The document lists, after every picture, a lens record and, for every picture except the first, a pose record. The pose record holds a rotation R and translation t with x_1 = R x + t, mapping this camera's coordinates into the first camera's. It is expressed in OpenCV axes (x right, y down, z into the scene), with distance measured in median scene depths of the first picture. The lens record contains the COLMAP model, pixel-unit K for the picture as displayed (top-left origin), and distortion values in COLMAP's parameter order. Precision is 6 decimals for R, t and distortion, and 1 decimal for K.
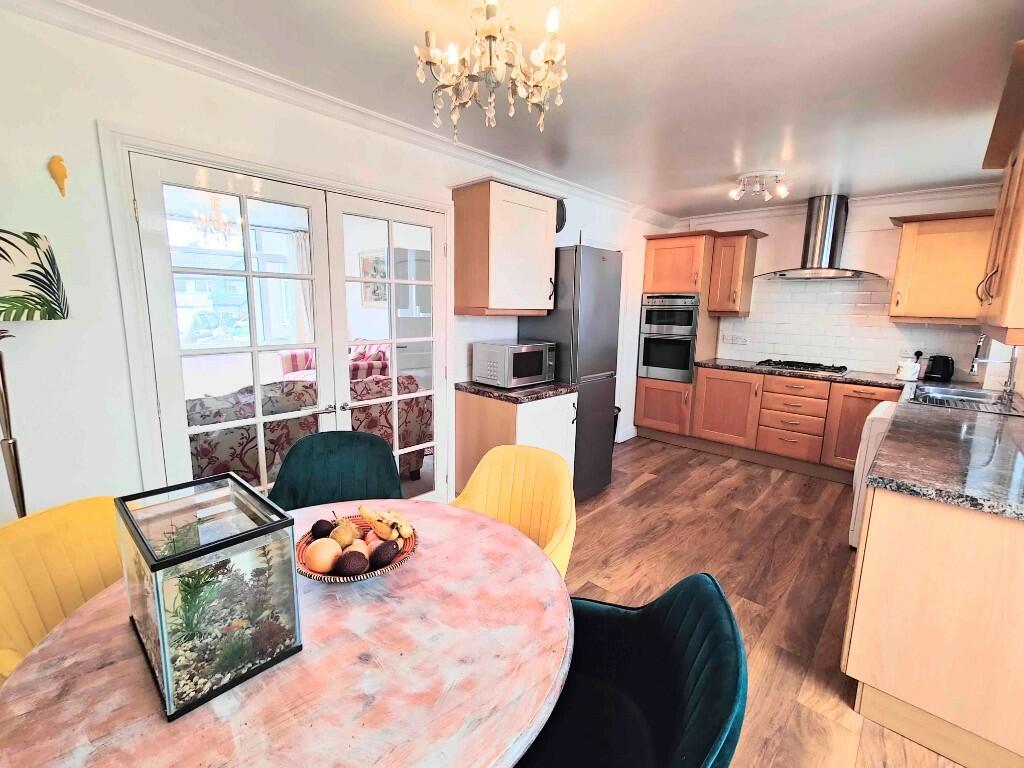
lens RADIAL K [[449.7, 0, 509.7], [0, 449.7, 381.4], [0, 0, 1]] dist [0.001746, -0.000027]
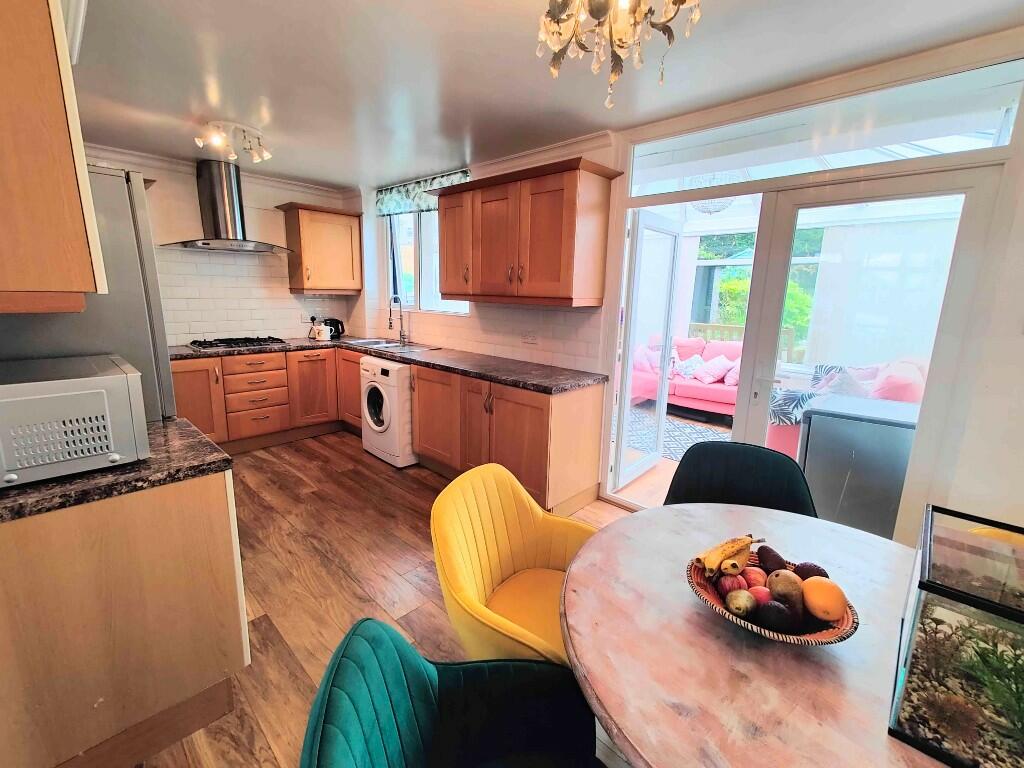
lens RADIAL K [[449.7, 0, 509.7], [0, 449.7, 381.4], [0, 0, 1]] dist [0.001746, -0.000027]
pose [[0.013407, -0.220178, 0.975368, -0.339700], [0.149011, 0.965003, 0.215790, -0.083305], [-0.988745, 0.142447, 0.045747, 0.440218]]
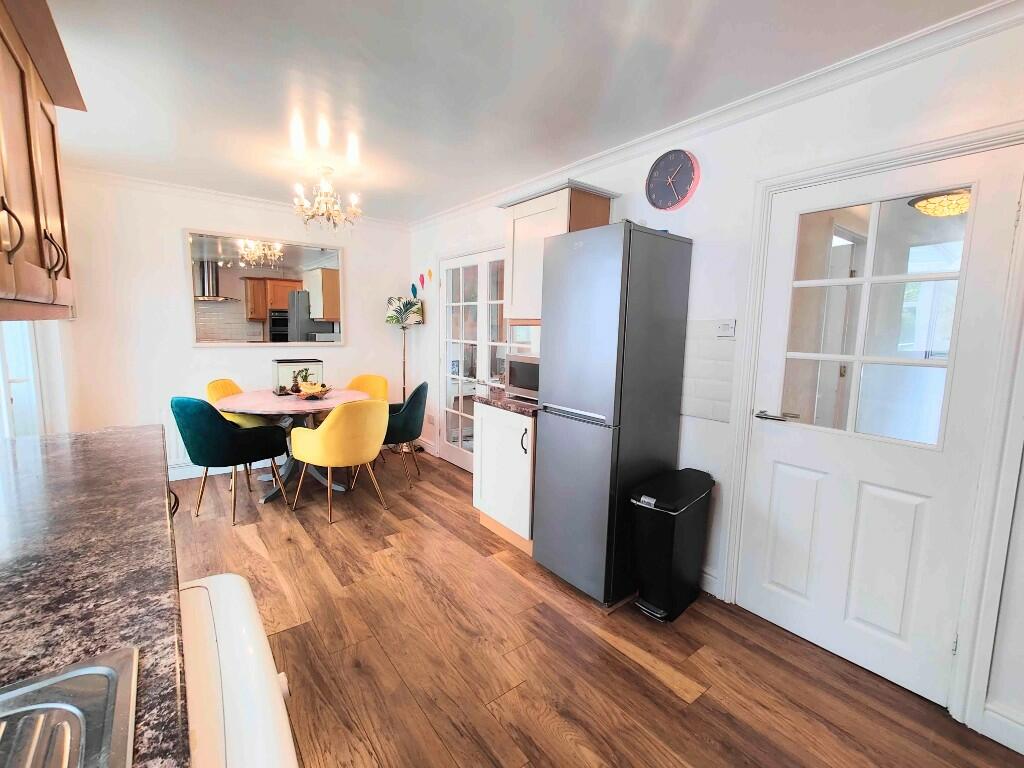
lens RADIAL K [[449.7, 0, 509.7], [0, 449.7, 381.4], [0, 0, 1]] dist [0.001746, -0.000027]
pose [[-0.171061, 0.095934, -0.980579, 0.779603], [-0.187941, 0.973797, 0.128056, -0.112438], [0.967169, 0.206197, -0.148549, 0.875503]]
